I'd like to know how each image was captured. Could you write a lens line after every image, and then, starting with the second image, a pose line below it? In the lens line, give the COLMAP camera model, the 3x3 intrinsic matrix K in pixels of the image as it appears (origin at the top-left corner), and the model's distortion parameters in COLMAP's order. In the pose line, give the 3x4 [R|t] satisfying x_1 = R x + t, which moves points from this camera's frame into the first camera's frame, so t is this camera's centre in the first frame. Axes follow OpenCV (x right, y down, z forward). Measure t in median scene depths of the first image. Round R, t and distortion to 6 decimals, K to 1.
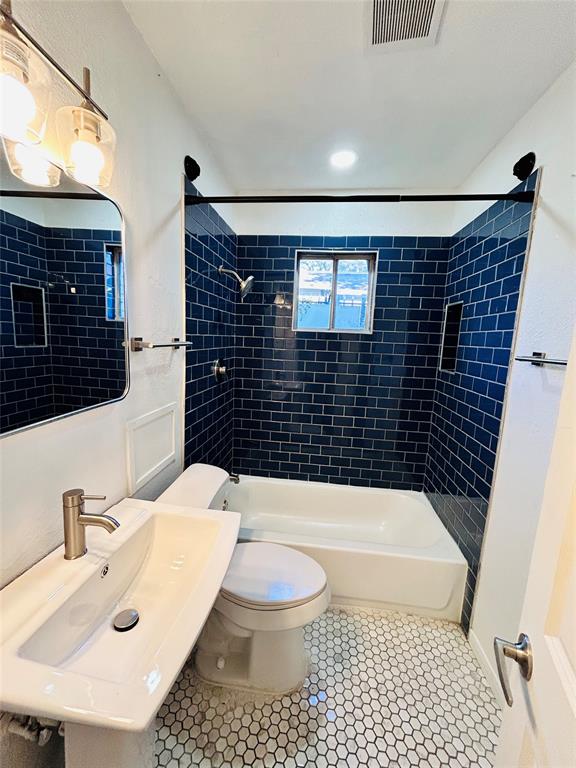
lens RADIAL K [[311.9, 0, 288.0], [0, 311.9, 384.0], [0, 0, 1]] dist [0.000679, 0.000196]
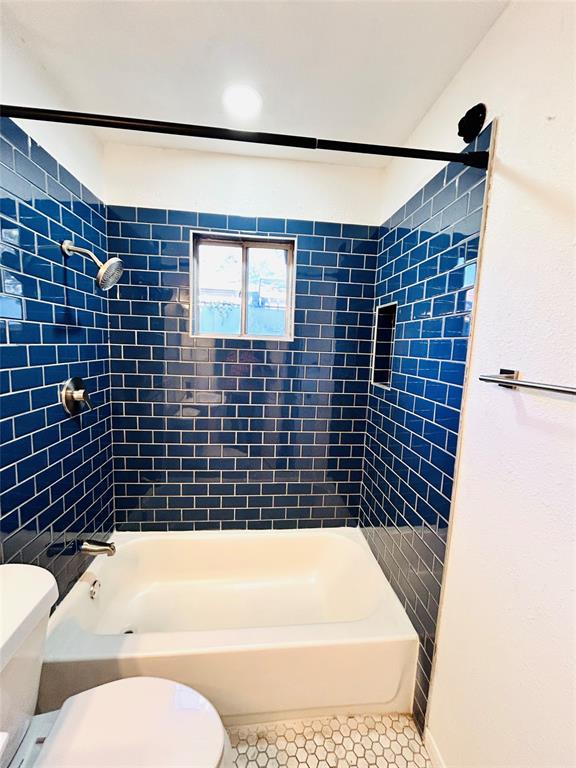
lens RADIAL K [[311.9, 0, 288.0], [0, 311.9, 384.0], [0, 0, 1]] dist [0.000679, 0.000196]
pose [[0.977313, -0.030979, 0.209522, 0.088935], [0.034278, 0.999339, -0.012132, -0.042821], [-0.209008, 0.019039, 0.977729, 0.228023]]
